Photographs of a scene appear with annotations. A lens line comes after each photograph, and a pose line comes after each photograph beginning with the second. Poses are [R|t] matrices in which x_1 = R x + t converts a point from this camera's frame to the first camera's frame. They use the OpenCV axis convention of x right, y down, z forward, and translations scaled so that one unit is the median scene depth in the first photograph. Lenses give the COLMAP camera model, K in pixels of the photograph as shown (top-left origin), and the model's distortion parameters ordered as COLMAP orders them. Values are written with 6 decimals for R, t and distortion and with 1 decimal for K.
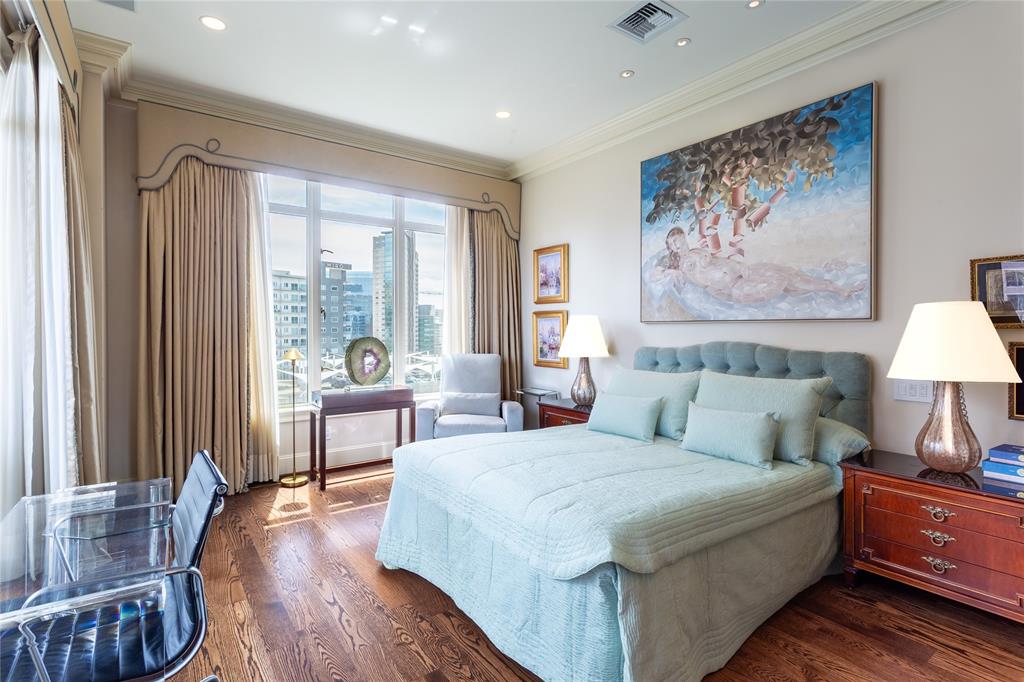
lens RADIAL K [[499.2, 0, 507.6], [0, 499.2, 335.3], [0, 0, 1]] dist [0.000628, 0.000236]
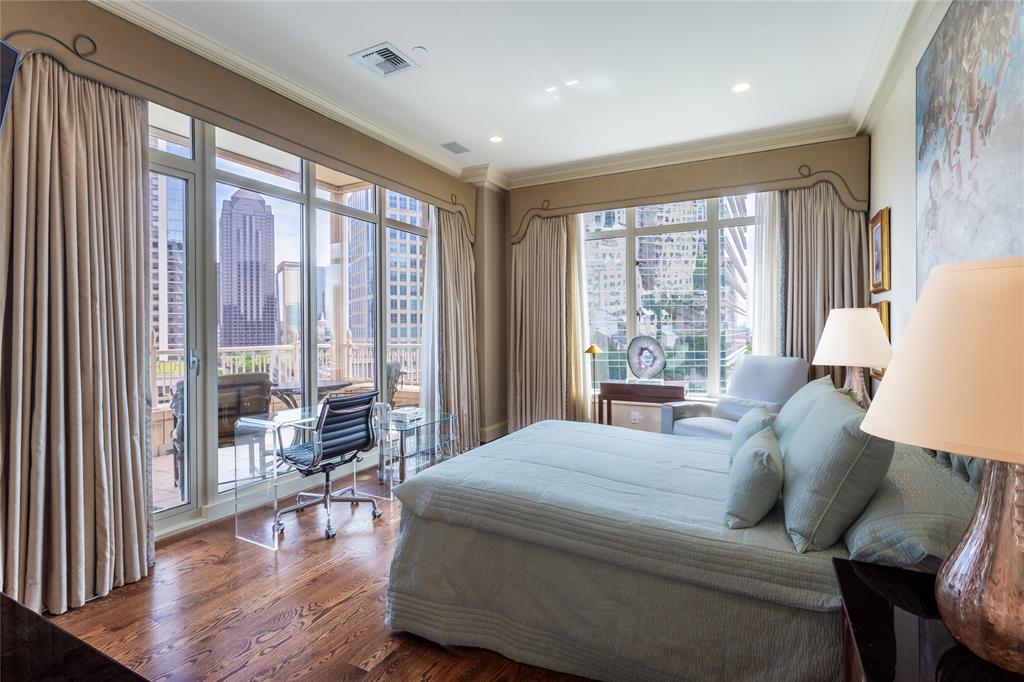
lens RADIAL K [[486.7, 0, 512.4], [0, 486.7, 331.8], [0, 0, 1]] dist [-0.000652, 0.000206]
pose [[0.451289, -0.000887, -0.892377, 0.626631], [-0.005500, 0.999978, -0.003775, -0.000864], [0.892361, 0.006611, 0.451274, 0.262140]]
